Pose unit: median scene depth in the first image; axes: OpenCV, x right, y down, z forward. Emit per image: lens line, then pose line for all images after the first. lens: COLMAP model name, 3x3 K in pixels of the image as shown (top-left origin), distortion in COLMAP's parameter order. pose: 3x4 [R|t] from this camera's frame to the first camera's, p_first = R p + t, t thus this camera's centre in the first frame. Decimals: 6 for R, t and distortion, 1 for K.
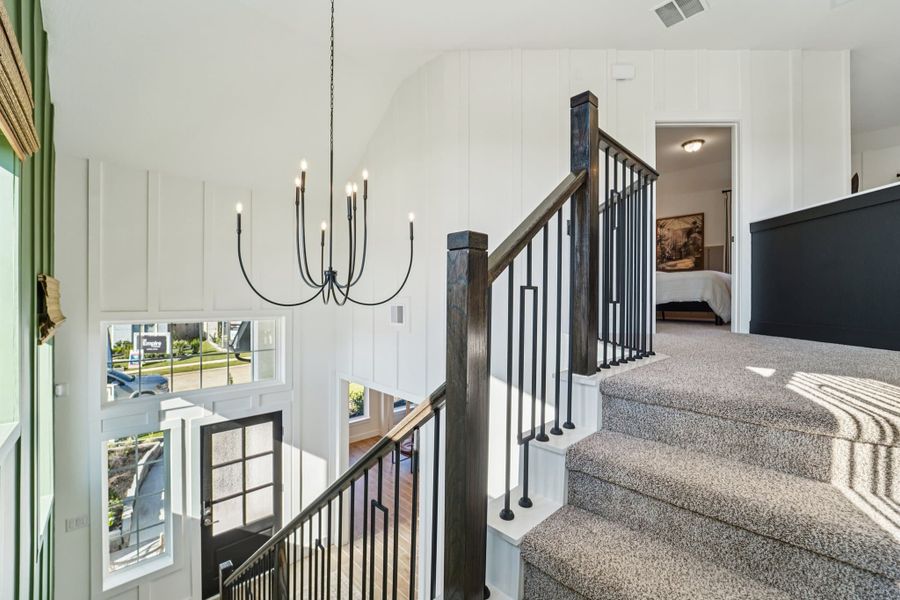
lens RADIAL K [[381.1, 0, 450.2], [0, 381.1, 302.6], [0, 0, 1]] dist [-0.014086, -0.000349]
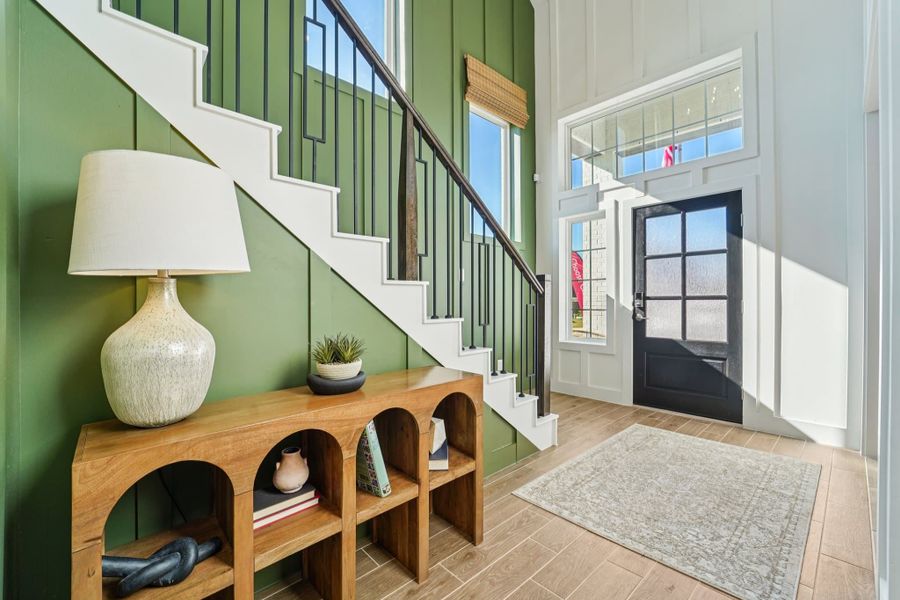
lens RADIAL K [[384.2, 0, 451.3], [0, 384.2, 298.7], [0, 0, 1]] dist [-0.002008, -0.000273]
pose [[-0.021699, -0.005412, -0.999750, 0.252906], [-0.001495, 0.999984, -0.005381, 0.505190], [0.999763, 0.001378, -0.021706, 0.533973]]
